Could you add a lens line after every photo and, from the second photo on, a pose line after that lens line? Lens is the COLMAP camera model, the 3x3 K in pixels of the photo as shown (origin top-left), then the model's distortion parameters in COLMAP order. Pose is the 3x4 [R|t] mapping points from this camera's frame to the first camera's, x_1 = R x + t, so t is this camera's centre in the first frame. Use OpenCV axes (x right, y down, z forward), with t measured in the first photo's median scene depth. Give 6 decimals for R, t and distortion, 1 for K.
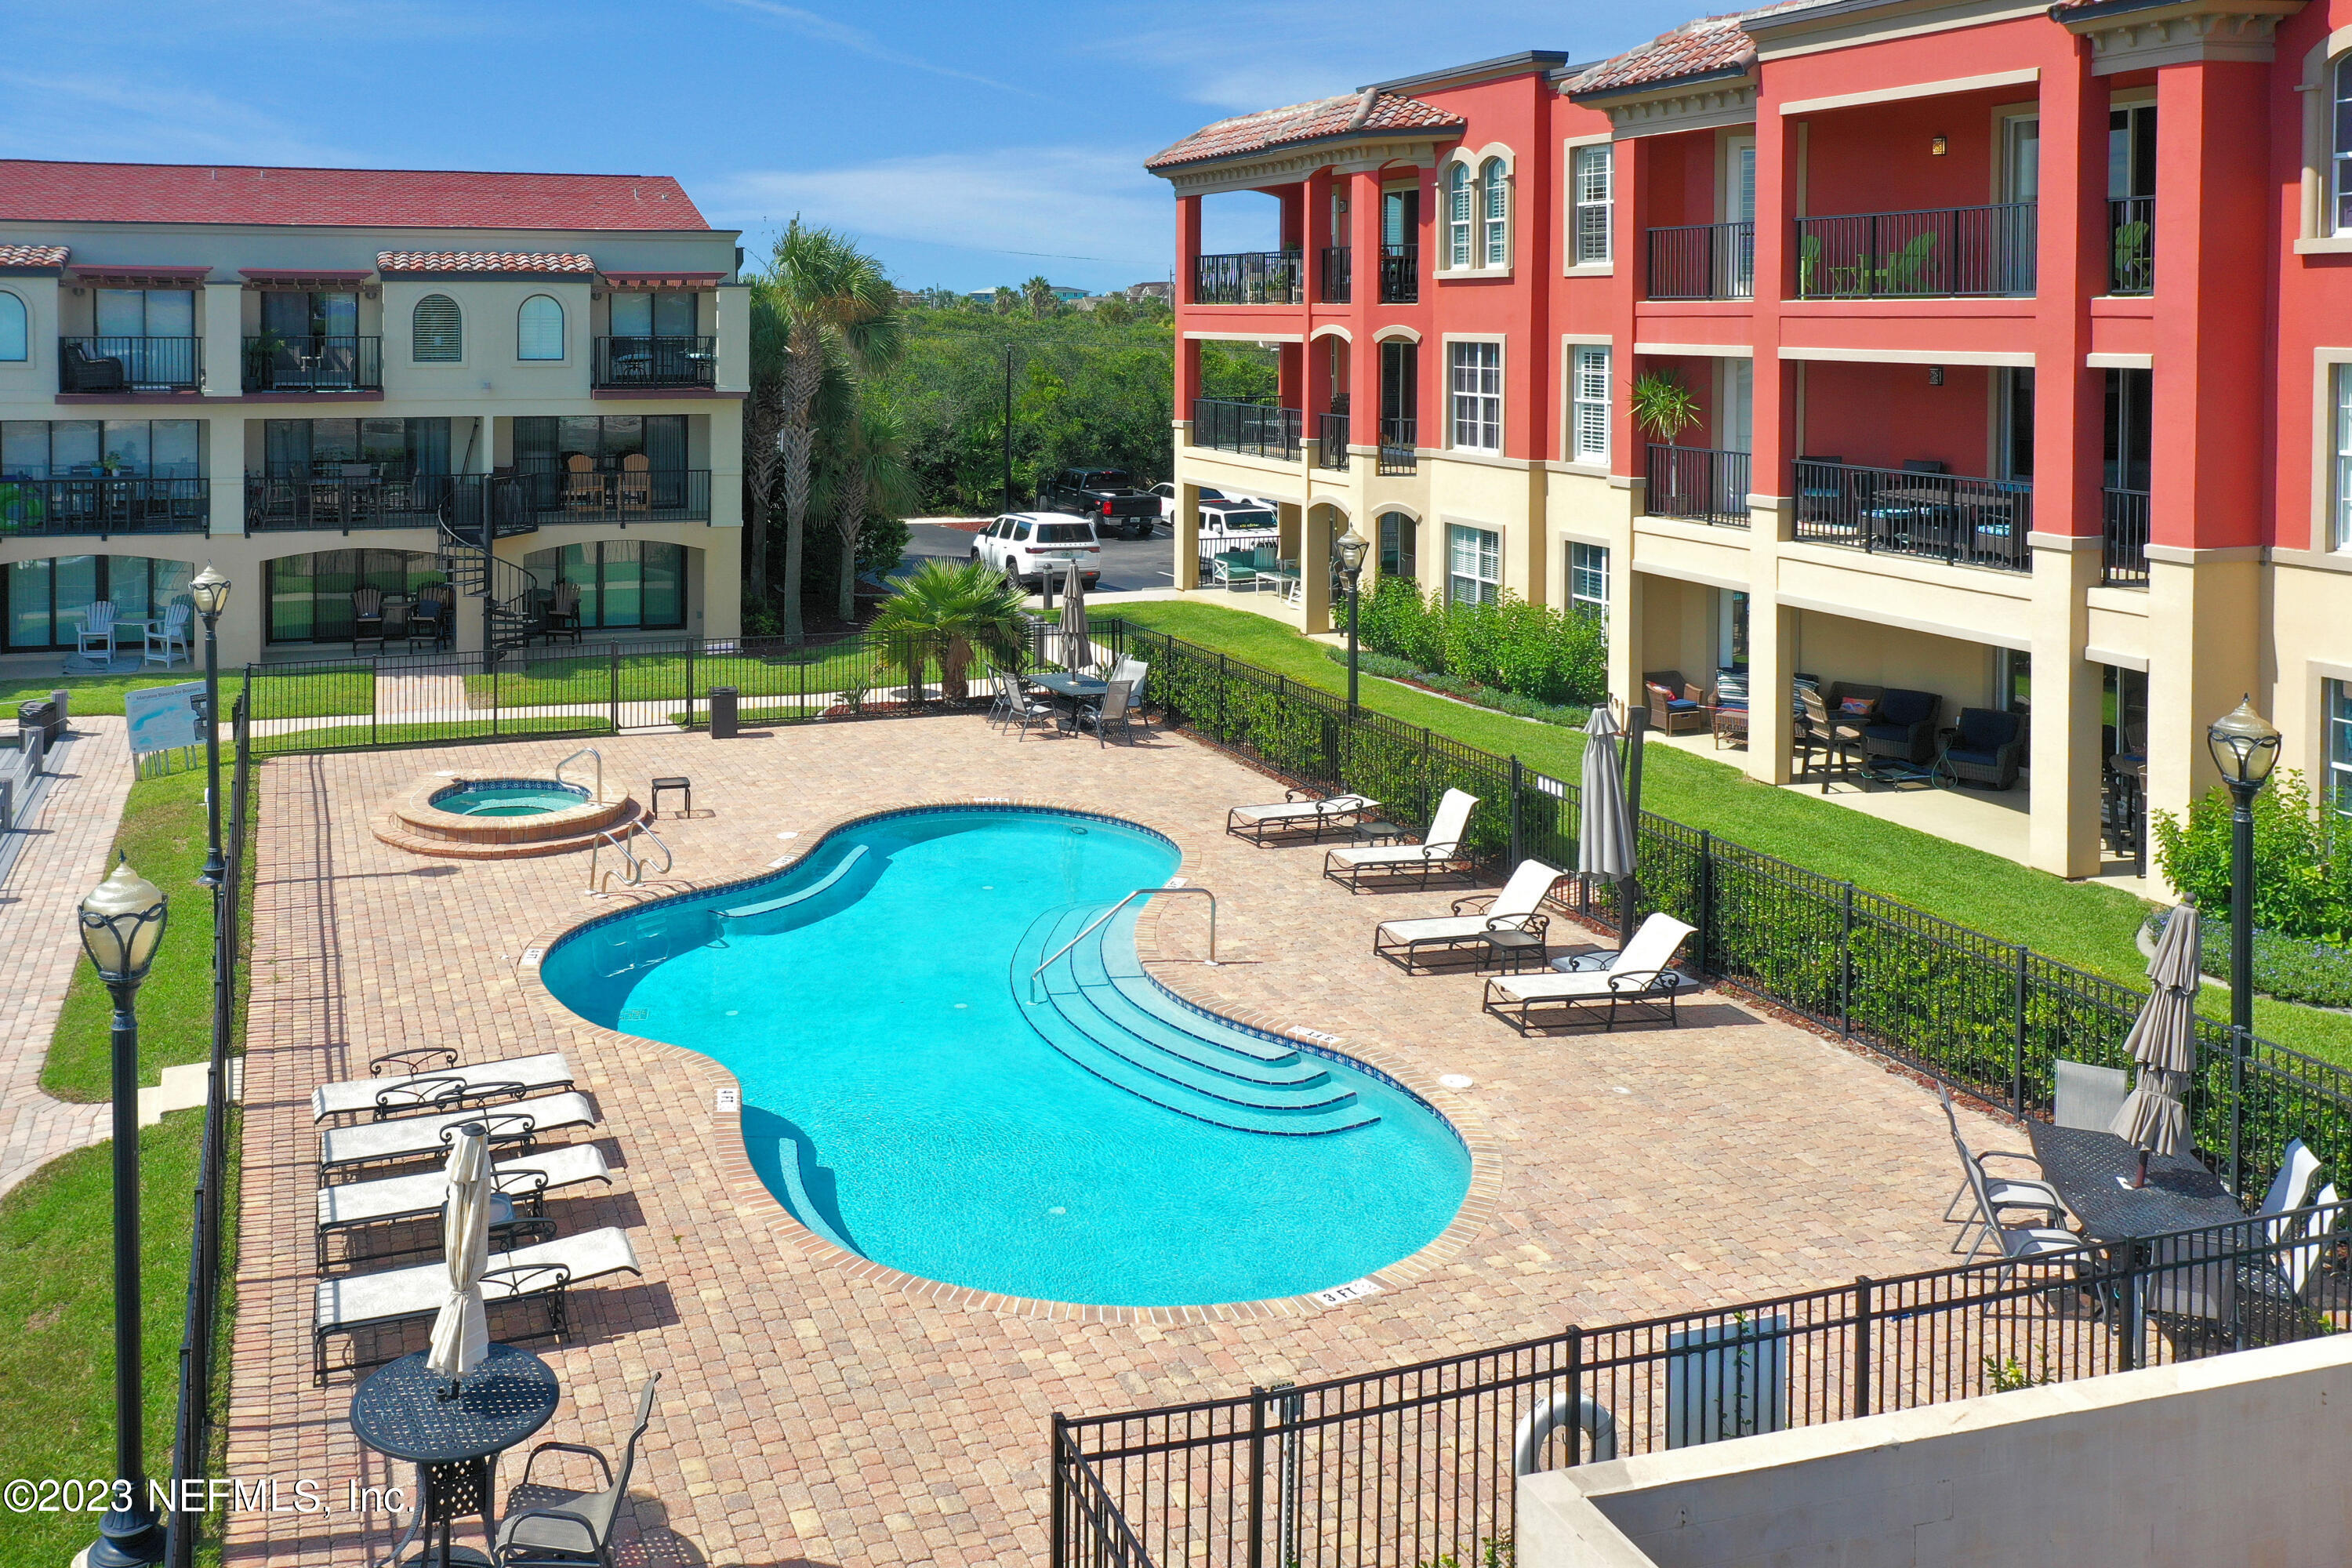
lens RADIAL K [[2550.0, 0, 1033.5], [0, 2550.0, 500.6], [0, 0, 1]] dist [0.014299, -0.037906]
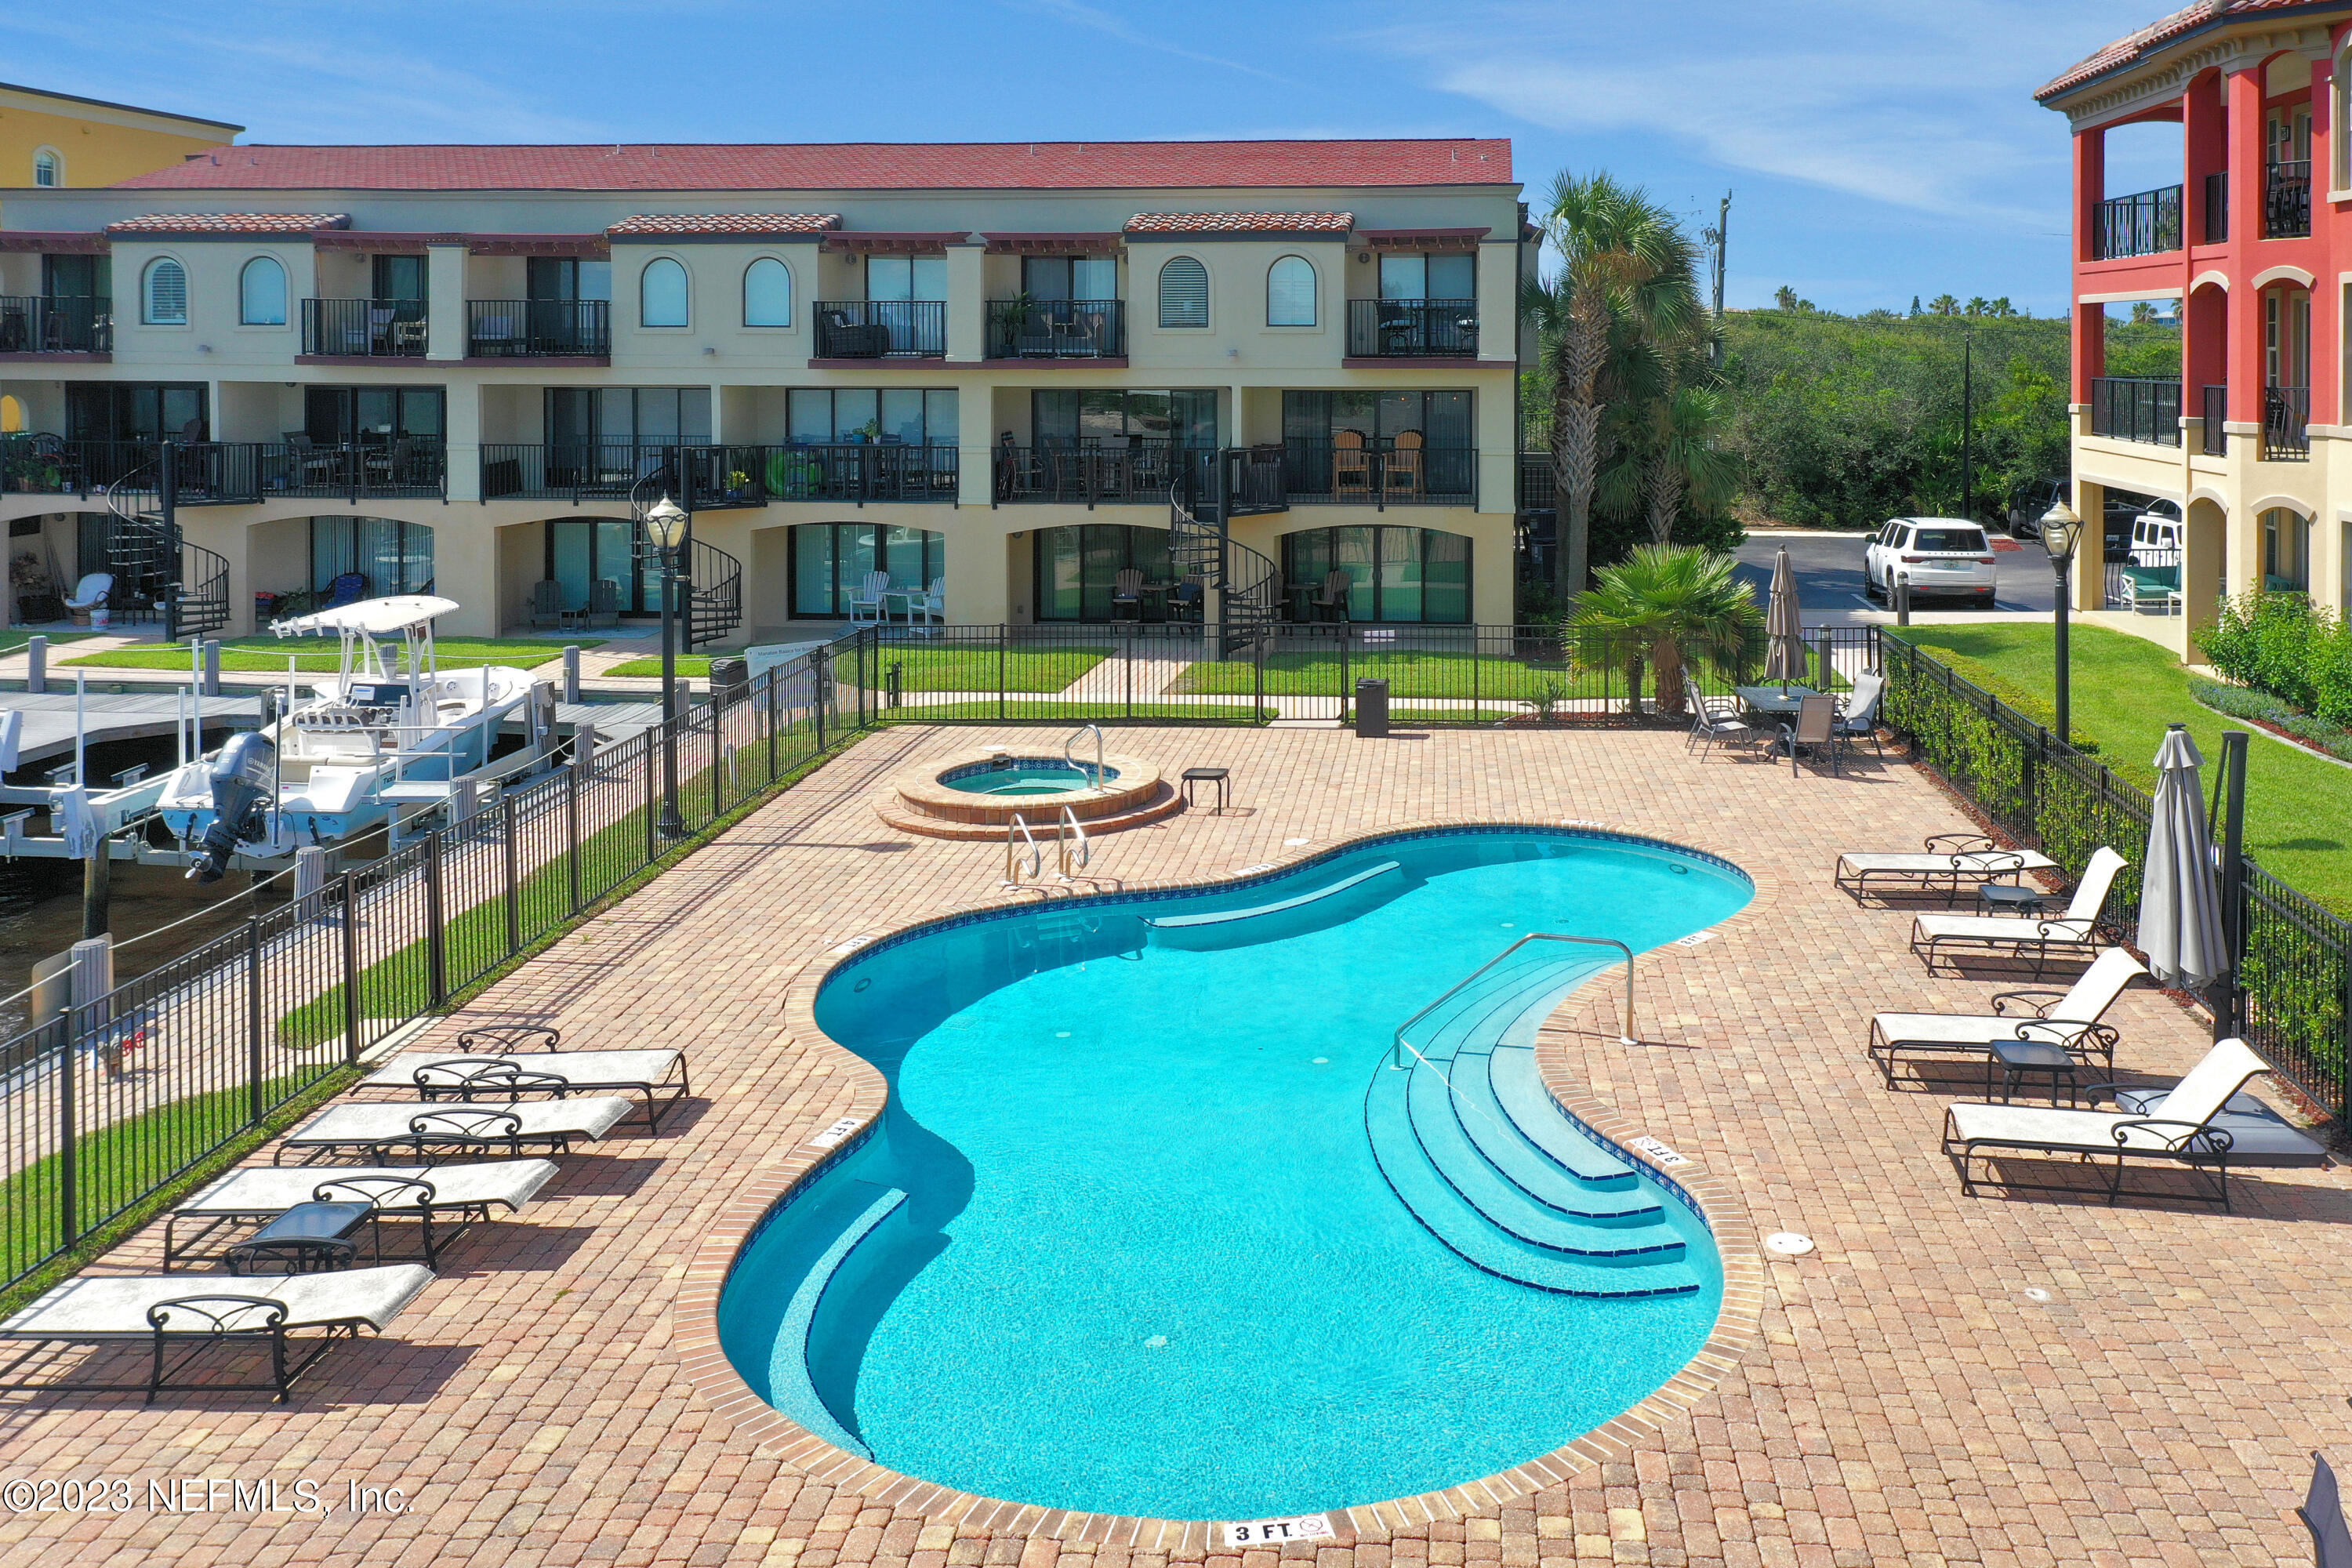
lens RADIAL K [[2550.0, 0, 1033.5], [0, 2550.0, 500.6], [0, 0, 1]] dist [0.014299, -0.037906]
pose [[0.905704, 0.024398, -0.423208, 0.132192], [-0.029533, 0.999548, -0.005580, 0.018534], [0.422881, 0.017552, 0.906015, 0.142401]]
